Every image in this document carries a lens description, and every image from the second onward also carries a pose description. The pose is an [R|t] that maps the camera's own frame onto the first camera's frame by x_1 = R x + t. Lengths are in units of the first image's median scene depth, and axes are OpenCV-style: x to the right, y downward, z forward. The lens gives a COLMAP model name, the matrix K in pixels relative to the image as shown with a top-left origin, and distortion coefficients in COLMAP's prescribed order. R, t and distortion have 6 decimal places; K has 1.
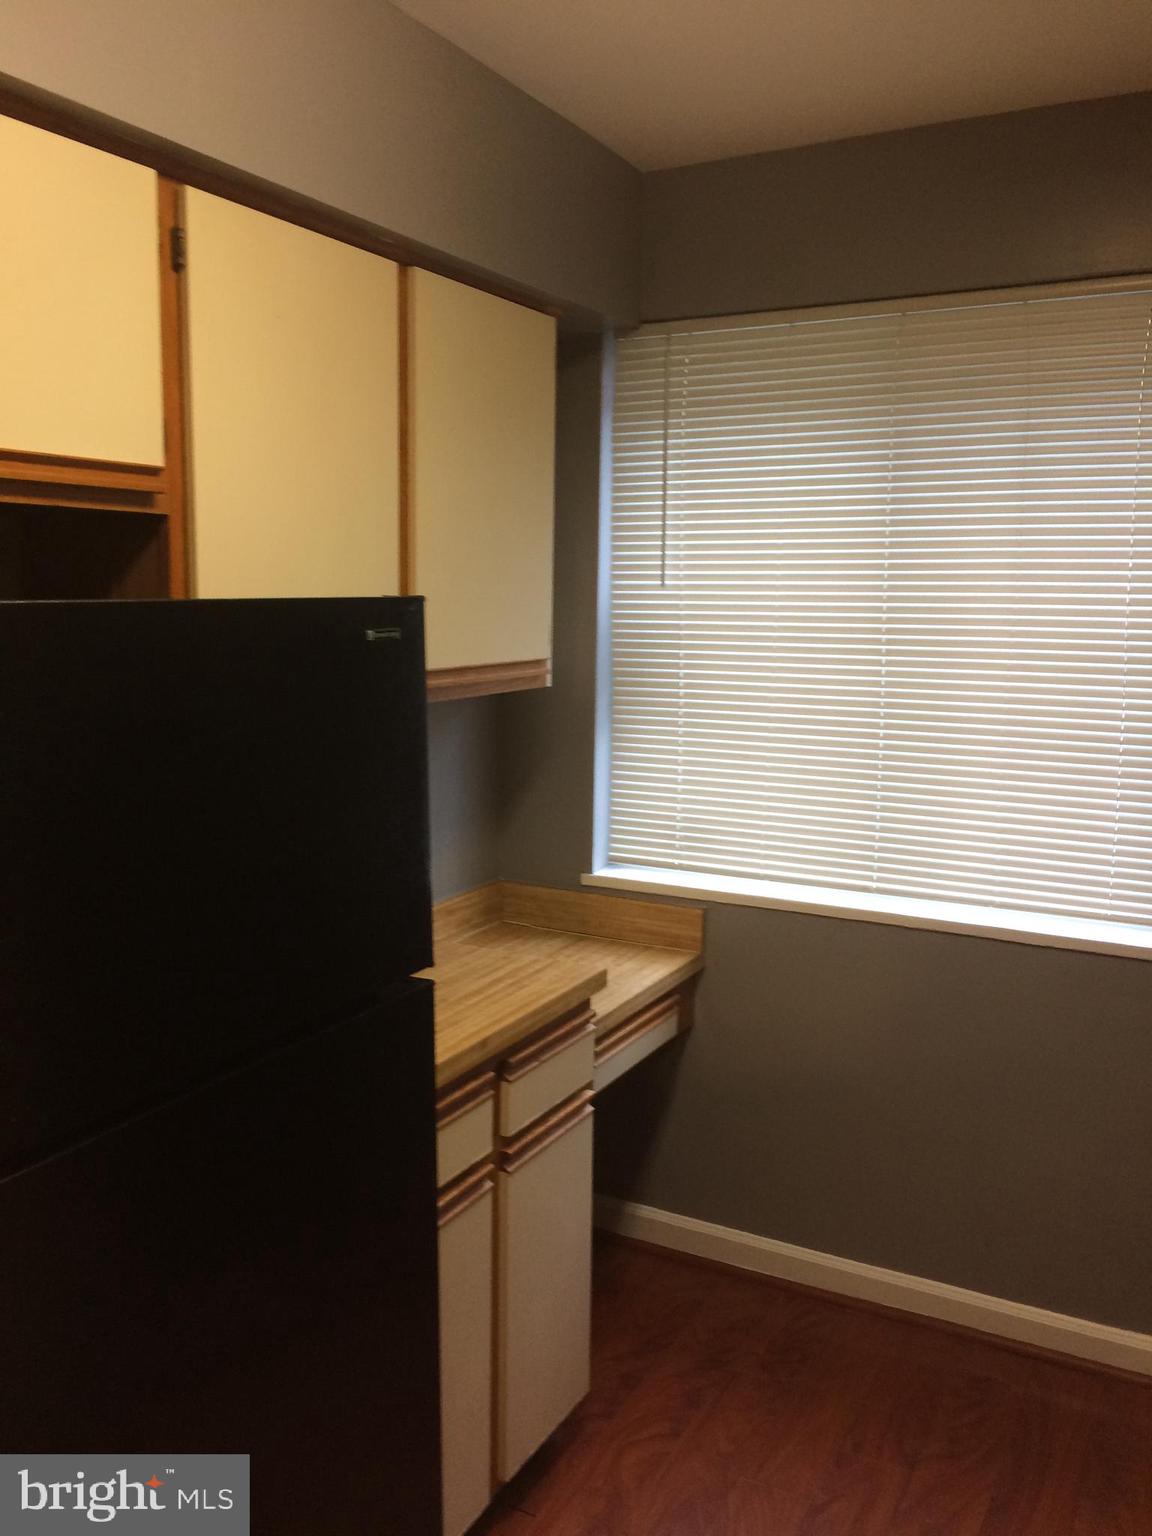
lens RADIAL K [[1286.7, 0, 575.8], [0, 1286.7, 767.8], [0, 0, 1]] dist [0.063287, -0.098841]
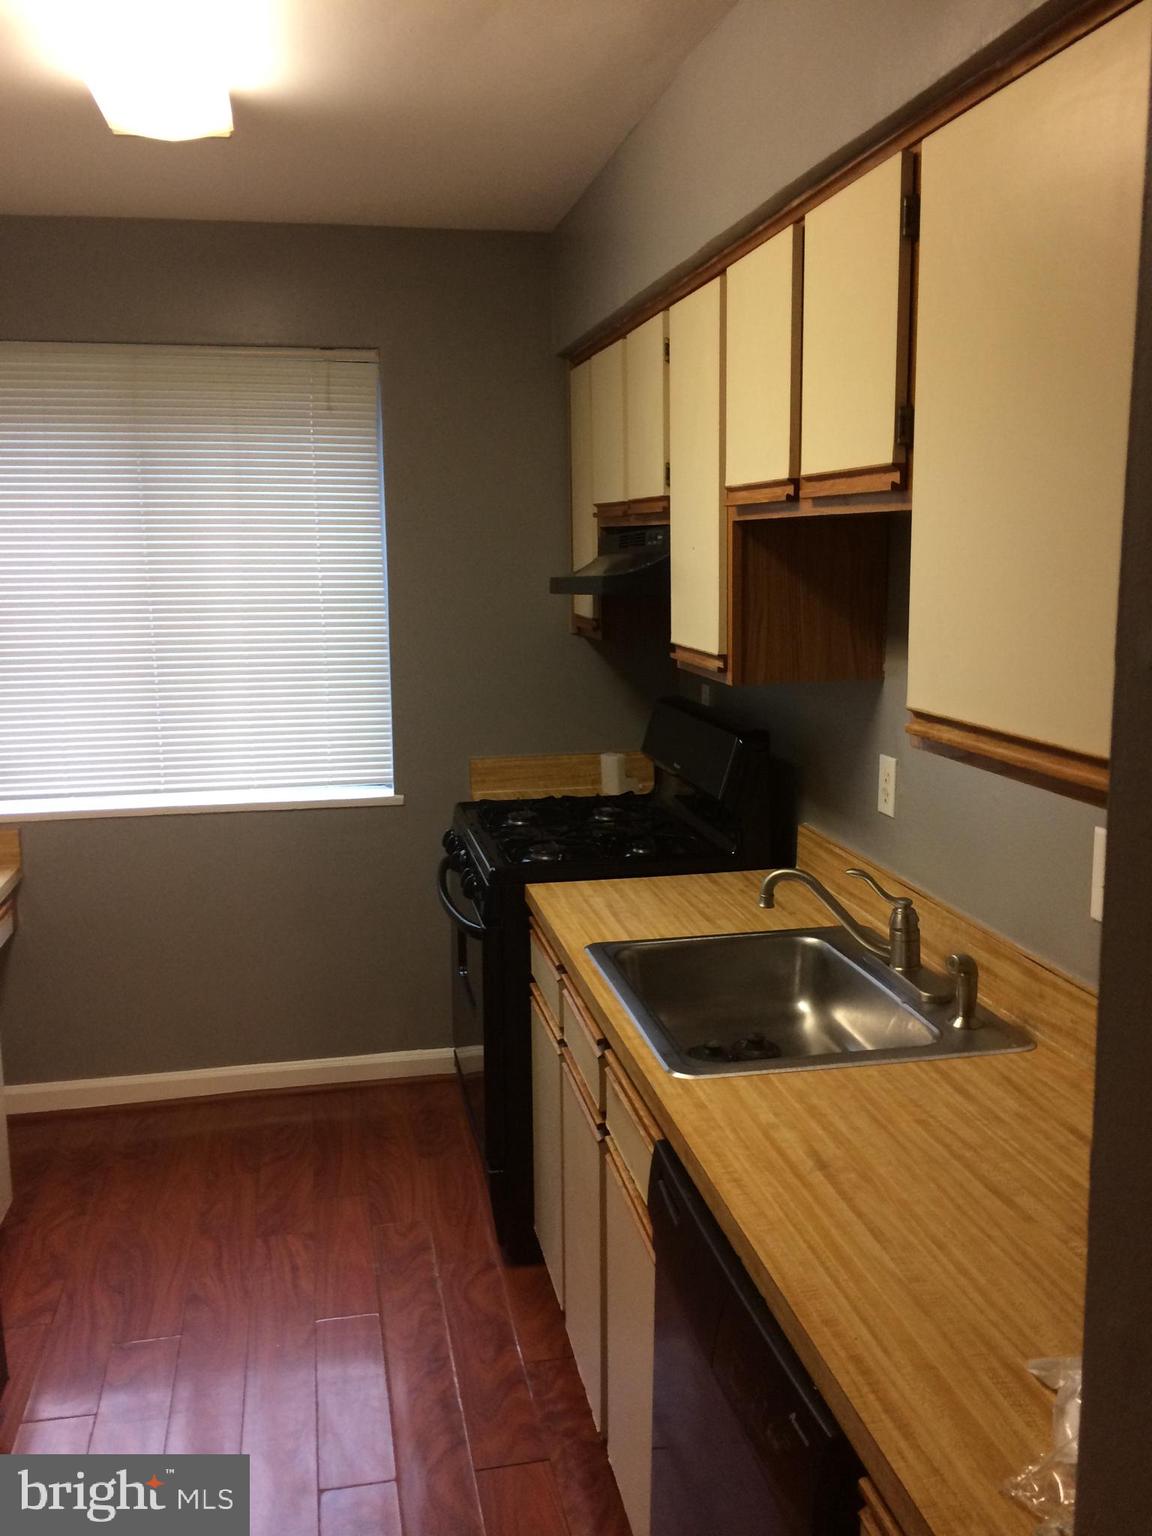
lens RADIAL K [[1286.7, 0, 576.0], [0, 1286.7, 766.9], [0, 0, 1]] dist [0.063287, -0.098841]
pose [[0.769017, -0.115286, 0.628747, -0.277647], [0.103338, 0.993086, 0.055699, 0.040539], [-0.630821, 0.022140, 0.775613, -0.301293]]
